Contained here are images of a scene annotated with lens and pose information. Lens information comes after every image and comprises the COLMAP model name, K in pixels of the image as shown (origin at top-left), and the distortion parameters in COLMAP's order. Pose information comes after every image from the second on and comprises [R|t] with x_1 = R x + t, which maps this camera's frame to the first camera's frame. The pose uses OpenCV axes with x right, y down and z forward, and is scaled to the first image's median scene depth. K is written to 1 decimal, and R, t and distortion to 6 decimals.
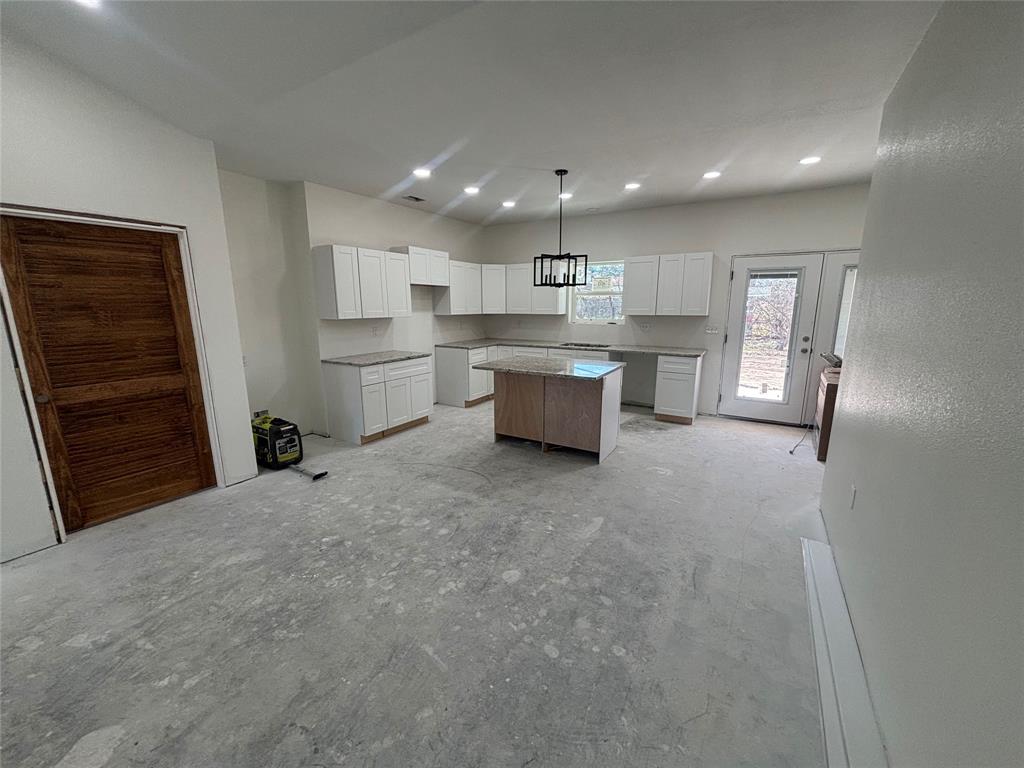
lens RADIAL K [[415.3, 0, 518.1], [0, 415.3, 387.7], [0, 0, 1]] dist [0.003335, -0.000183]
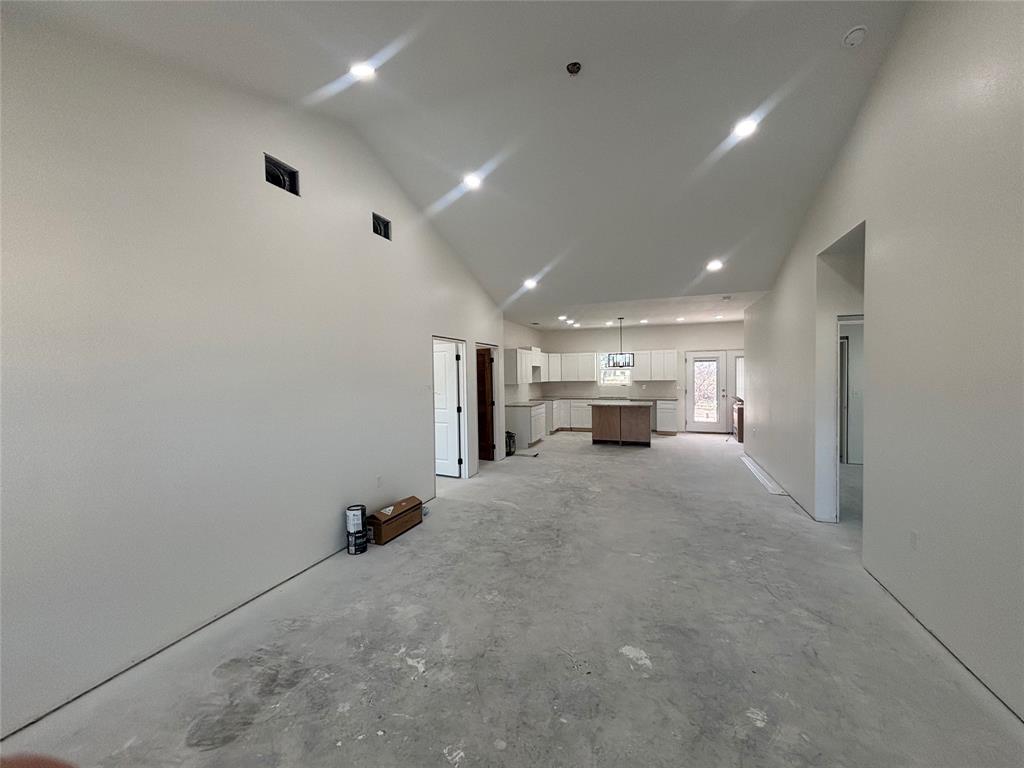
lens RADIAL K [[415.3, 0, 503.5], [0, 415.3, 383.7], [0, 0, 1]] dist [0.003335, -0.000183]
pose [[0.984102, -0.016576, 0.176828, -0.789575], [0.048577, 0.982791, -0.178220, 0.174206], [-0.170830, 0.183977, 0.967972, -0.862306]]
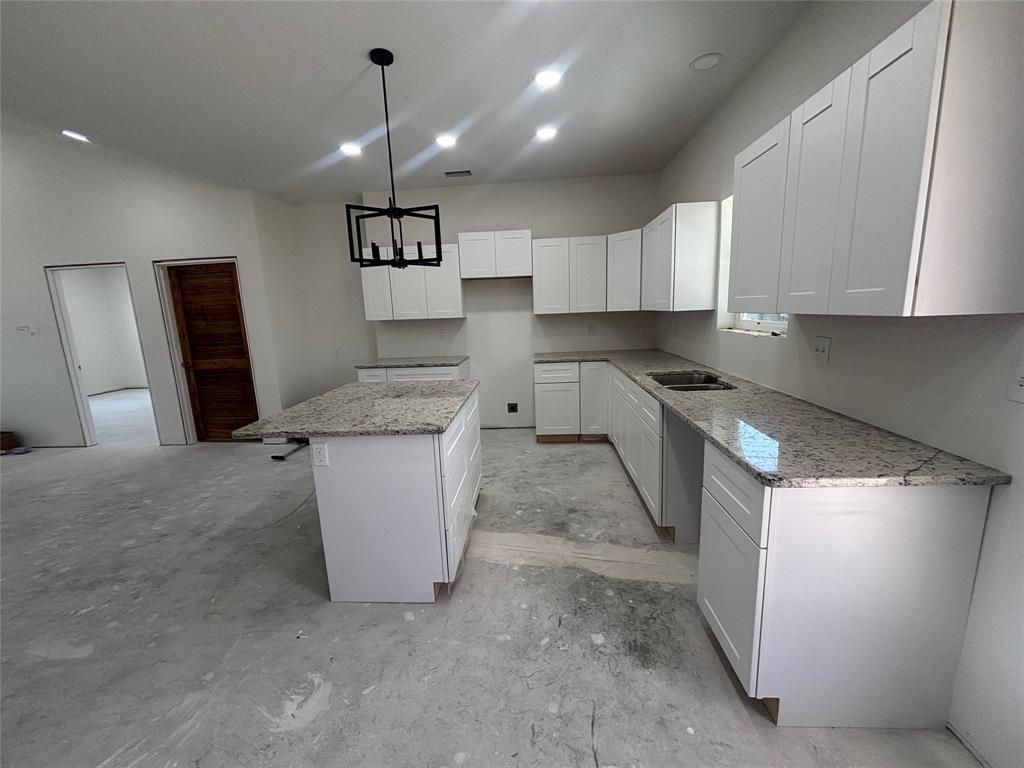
lens RADIAL K [[415.3, 0, 505.0], [0, 415.3, 386.3], [0, 0, 1]] dist [0.003335, -0.000183]
pose [[0.437299, 0.152939, -0.886216, 0.612145], [-0.144175, 0.984610, 0.098777, -0.144592], [0.887684, 0.084575, 0.452619, 0.789938]]
